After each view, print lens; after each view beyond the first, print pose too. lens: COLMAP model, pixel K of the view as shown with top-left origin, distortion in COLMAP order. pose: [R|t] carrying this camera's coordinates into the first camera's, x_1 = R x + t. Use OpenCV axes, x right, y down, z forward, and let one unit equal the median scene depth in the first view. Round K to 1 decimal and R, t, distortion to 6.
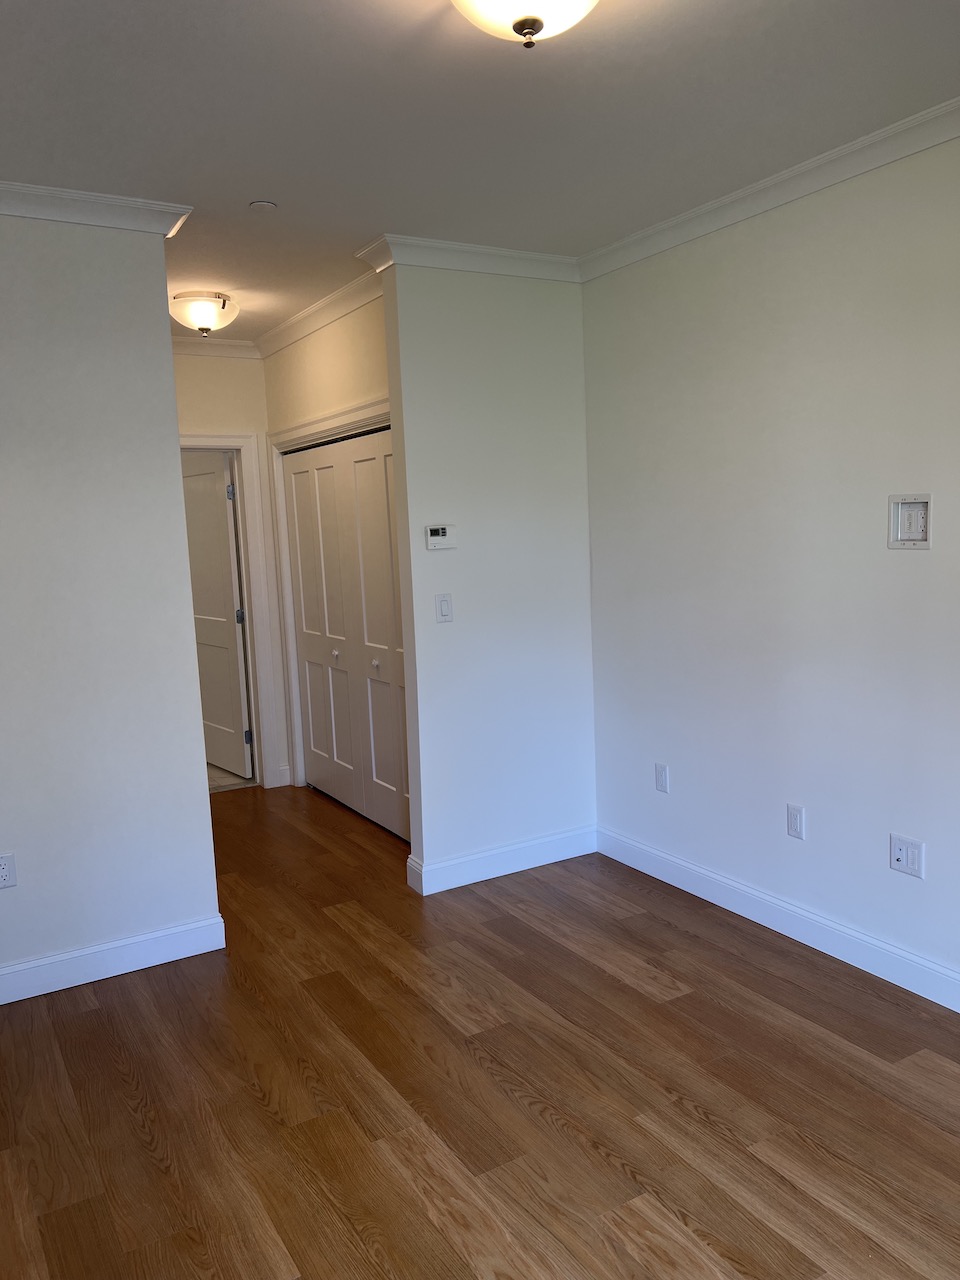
lens RADIAL K [[974.1, 0, 481.7], [0, 974.1, 641.5], [0, 0, 1]] dist [0.009495, -0.000612]
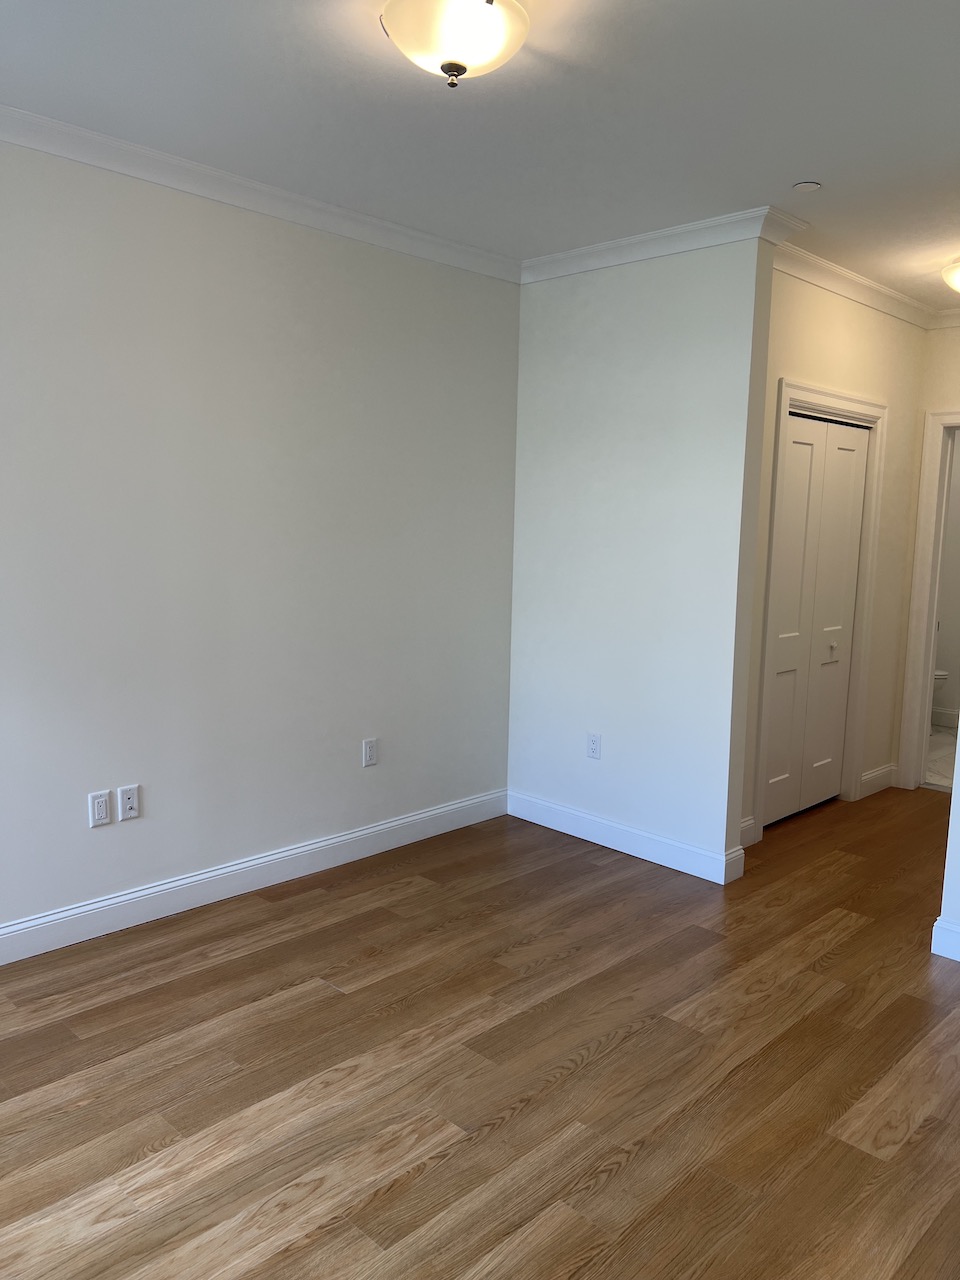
lens RADIAL K [[974.1, 0, 493.4], [0, 974.1, 645.2], [0, 0, 1]] dist [0.009495, -0.000612]
pose [[0.250312, 0.172869, -0.952607, 0.957298], [-0.154537, 0.978449, 0.136952, -0.088804], [0.955752, 0.112932, 0.271633, 0.598029]]
